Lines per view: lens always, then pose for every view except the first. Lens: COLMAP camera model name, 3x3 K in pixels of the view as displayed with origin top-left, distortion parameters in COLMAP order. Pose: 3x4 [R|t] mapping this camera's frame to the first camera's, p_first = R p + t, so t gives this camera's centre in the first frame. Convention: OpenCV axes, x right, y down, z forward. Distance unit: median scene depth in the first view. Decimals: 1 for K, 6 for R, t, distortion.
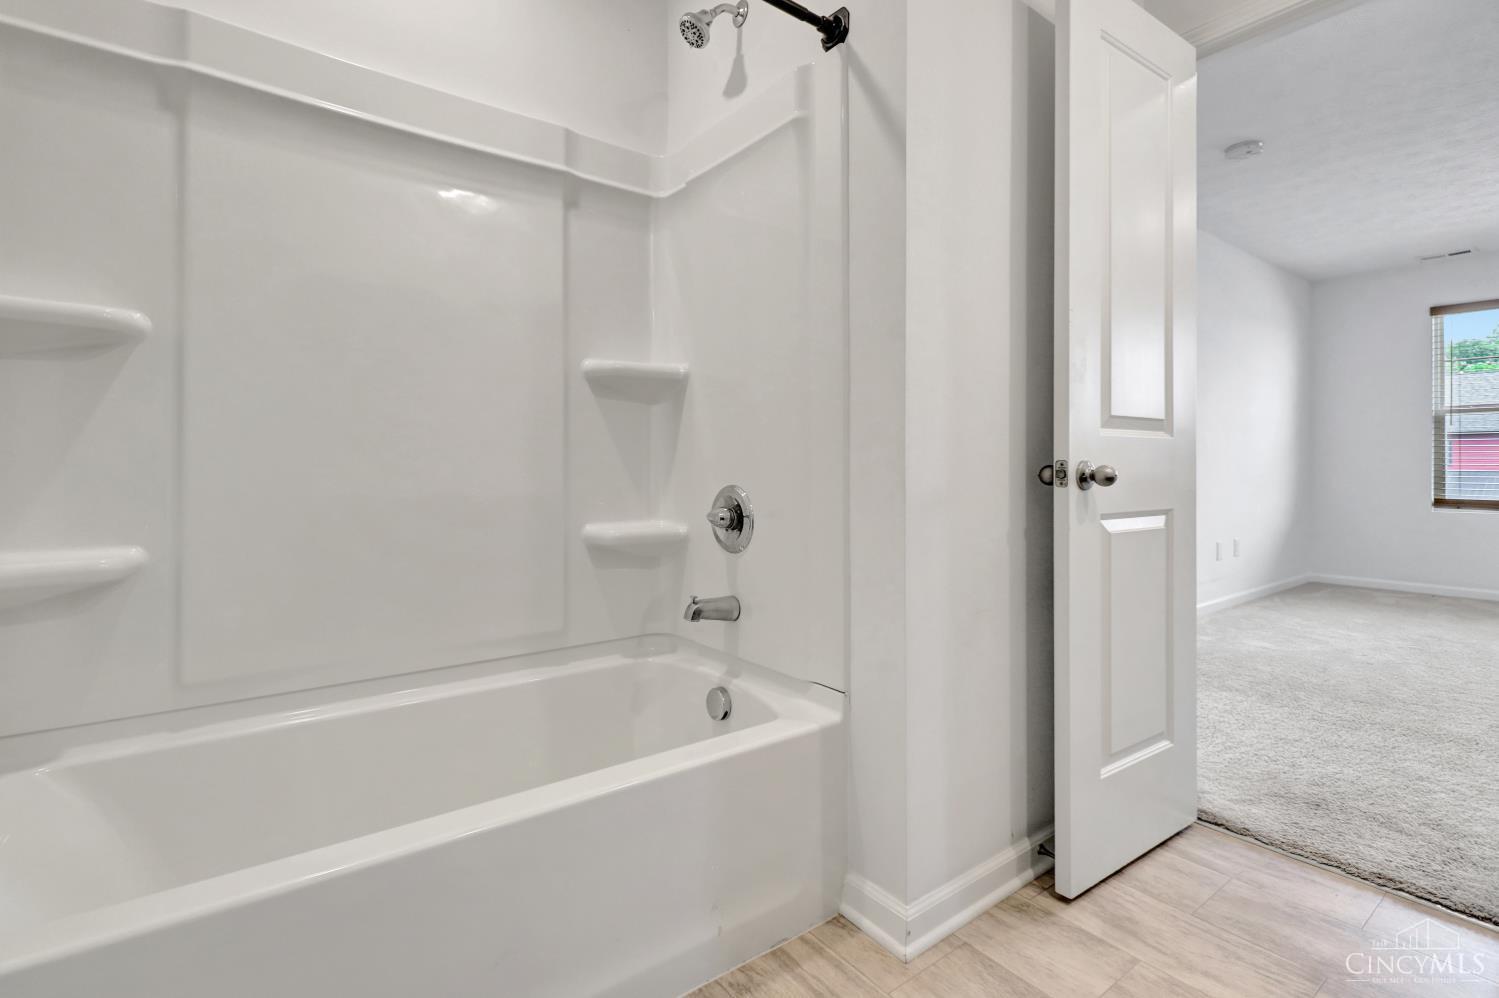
lens RADIAL K [[699.9, 0, 723.6], [0, 699.9, 470.9], [0, 0, 1]] dist [-0.012130, -0.000560]
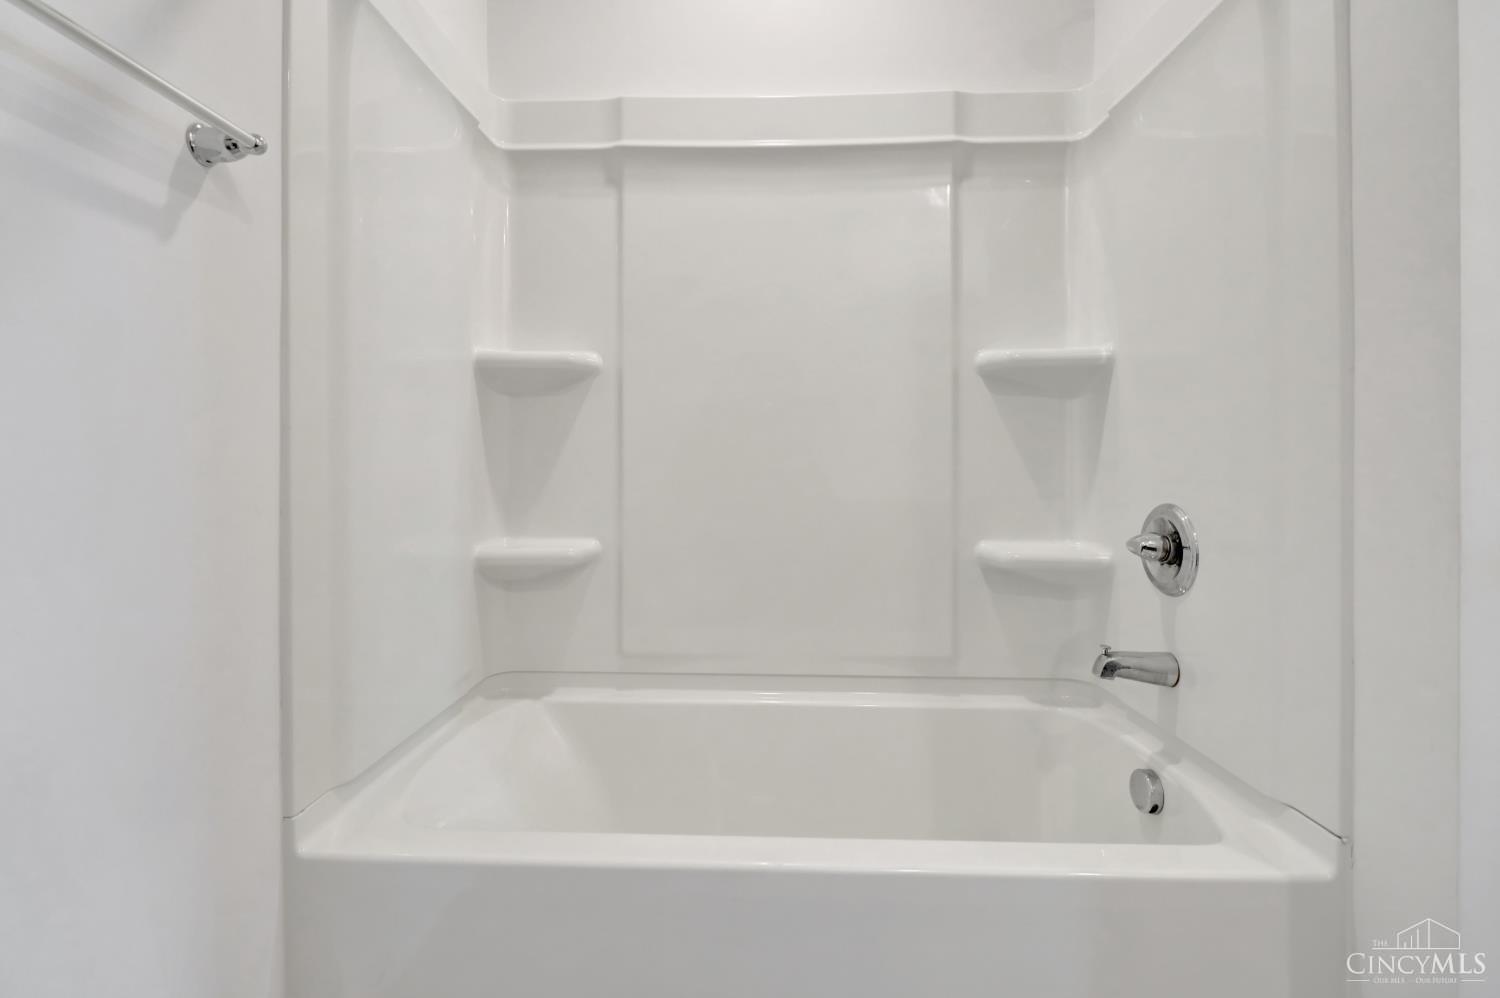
lens RADIAL K [[700.4, 0, 724.1], [0, 700.4, 470.9], [0, 0, 1]] dist [-0.012130, -0.000560]
pose [[0.774057, 0.007444, -0.633072, 0.114165], [0.001328, 0.999910, 0.013382, -0.024940], [0.633114, -0.011199, 0.773978, 0.132427]]
